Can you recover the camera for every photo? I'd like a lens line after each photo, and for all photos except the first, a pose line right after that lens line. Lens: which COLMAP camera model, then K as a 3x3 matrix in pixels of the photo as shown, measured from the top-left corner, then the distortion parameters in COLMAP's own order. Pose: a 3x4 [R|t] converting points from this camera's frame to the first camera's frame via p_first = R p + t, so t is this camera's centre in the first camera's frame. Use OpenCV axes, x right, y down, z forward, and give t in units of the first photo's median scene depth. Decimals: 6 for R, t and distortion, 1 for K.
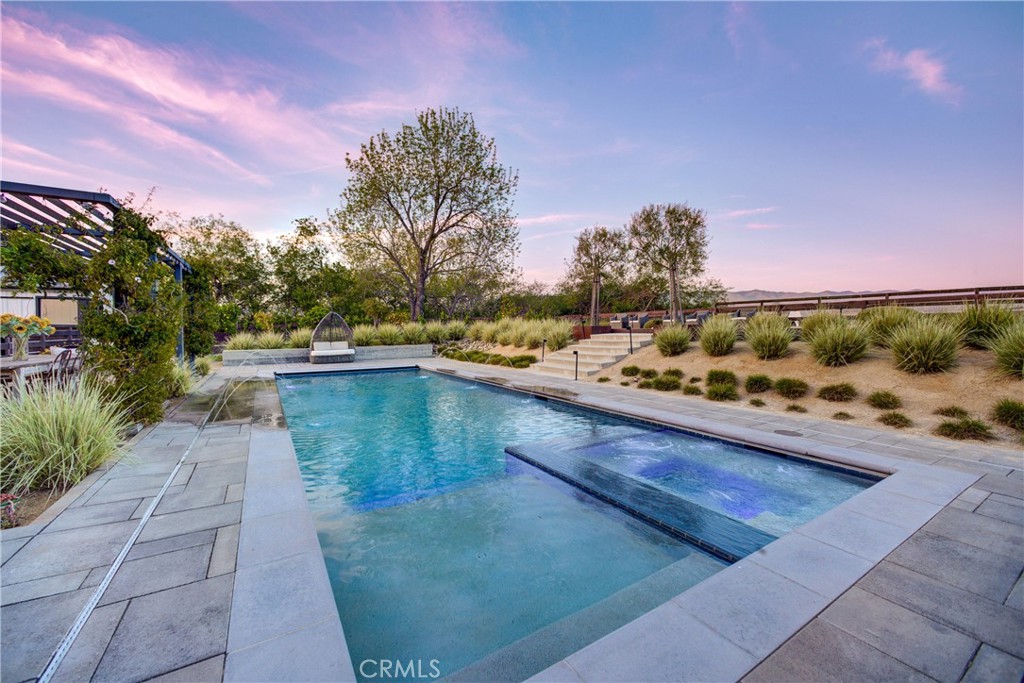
lens RADIAL K [[407.2, 0, 506.2], [0, 407.2, 332.7], [0, 0, 1]] dist [-0.000683, 0.000144]
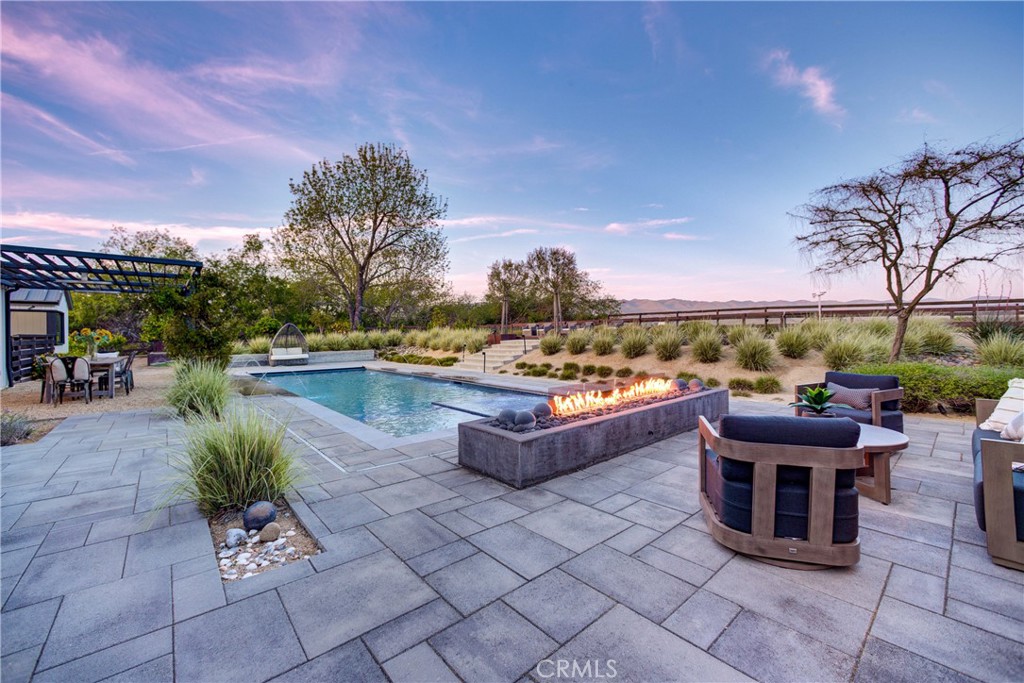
lens RADIAL K [[407.2, 0, 506.2], [0, 407.2, 332.7], [0, 0, 1]] dist [-0.000683, 0.000144]
pose [[0.987060, -0.002754, 0.160329, 0.011390], [0.005388, 0.999858, -0.015997, -0.000022], [-0.160262, 0.016654, 0.986934, -0.250717]]
